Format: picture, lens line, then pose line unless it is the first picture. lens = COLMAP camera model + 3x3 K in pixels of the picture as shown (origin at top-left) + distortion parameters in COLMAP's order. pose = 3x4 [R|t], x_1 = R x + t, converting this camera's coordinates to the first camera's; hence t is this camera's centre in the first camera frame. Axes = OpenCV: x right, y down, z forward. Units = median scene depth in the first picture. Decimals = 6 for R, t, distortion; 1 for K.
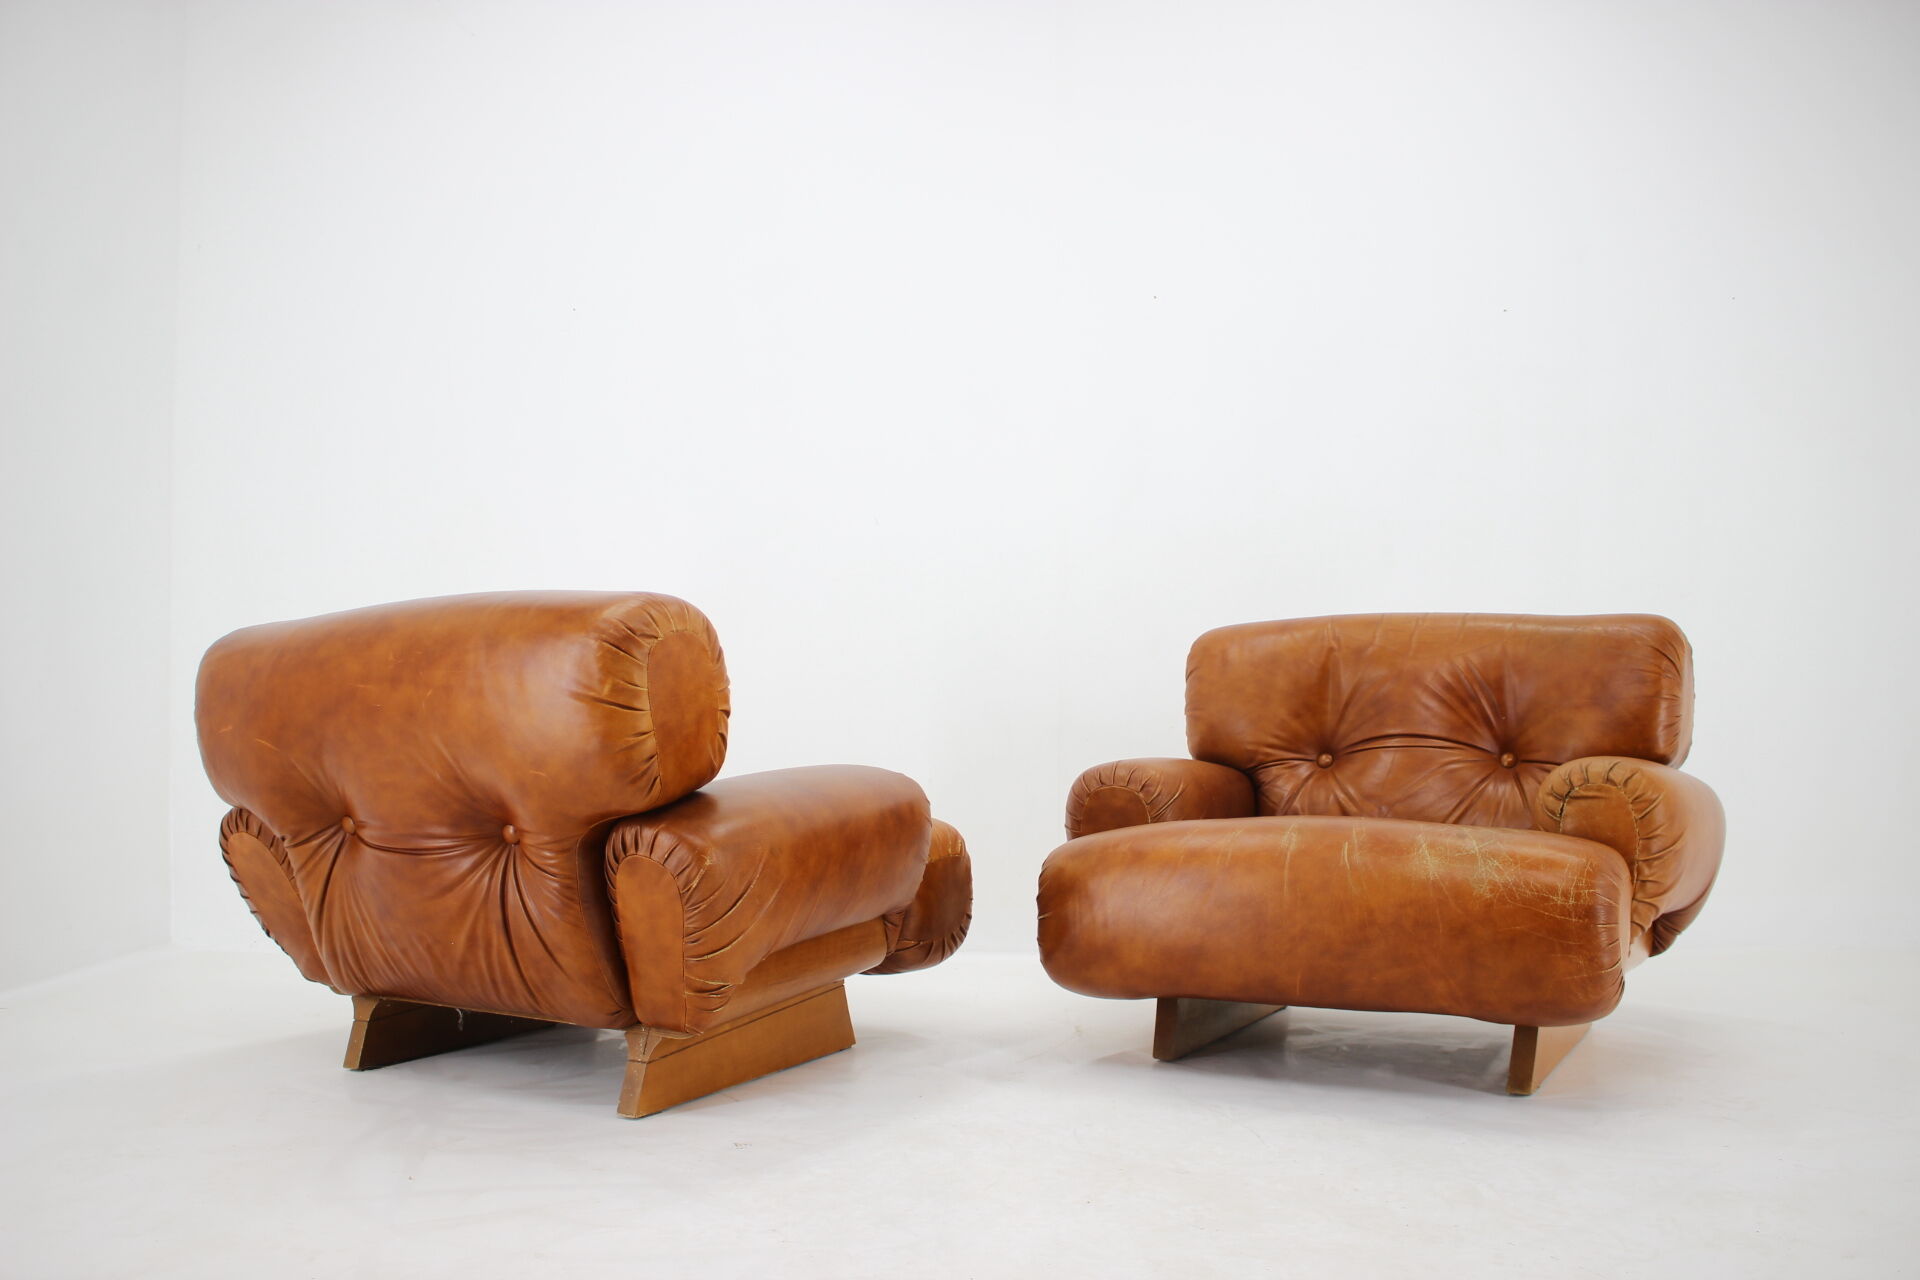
lens RADIAL K [[1615.1, 0, 963.1], [0, 1615.1, 600.2], [0, 0, 1]] dist [-0.118967, 0.010578]
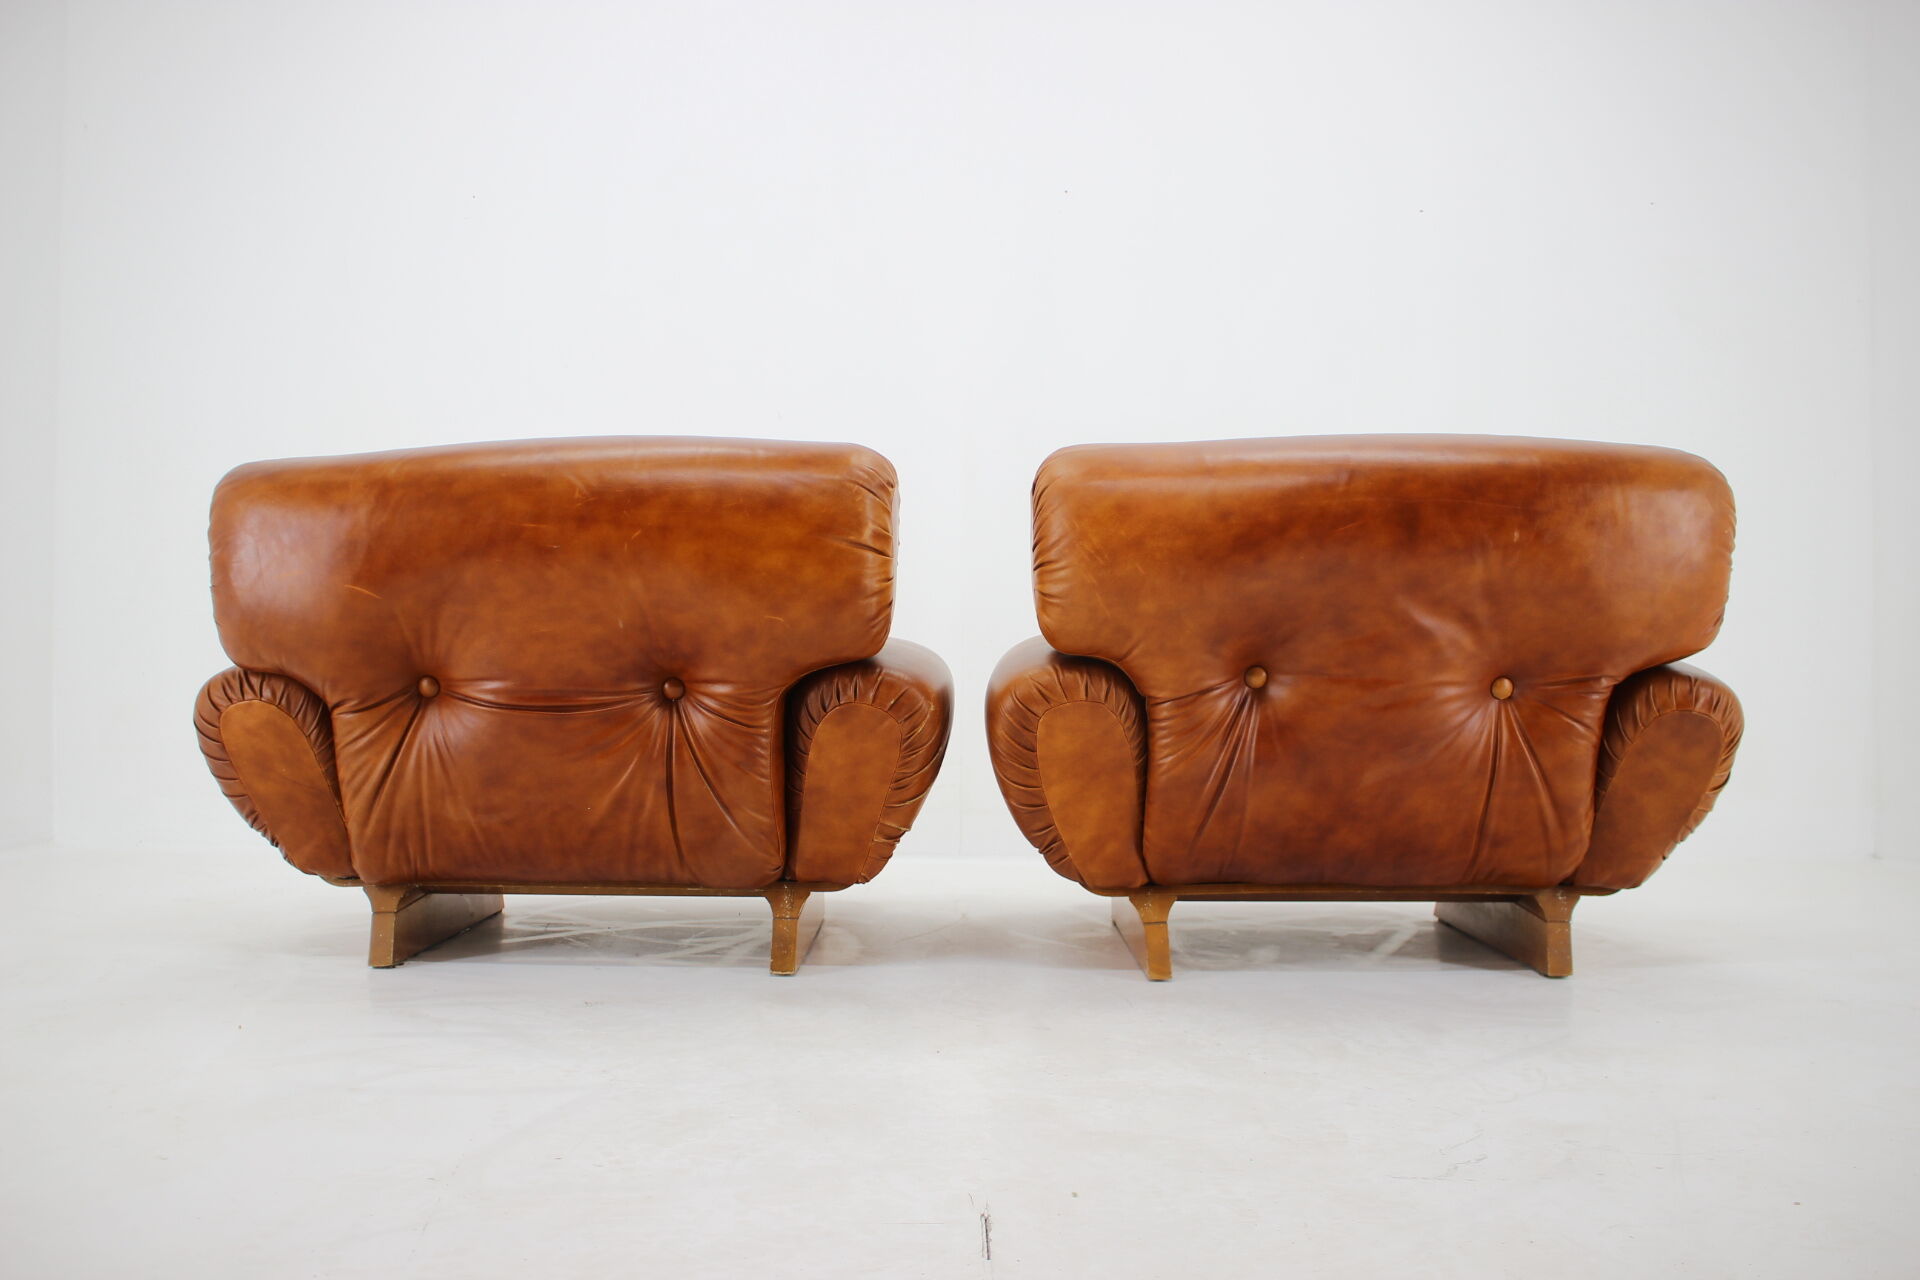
lens RADIAL K [[1615.1, 0, 963.1], [0, 1615.1, 600.2], [0, 0, 1]] dist [-0.118967, 0.010578]
pose [[0.884044, 0.029014, 0.466502, -0.540001], [-0.041025, 0.999036, 0.015608, 0.066713], [-0.465600, -0.032937, 0.884382, 0.065807]]
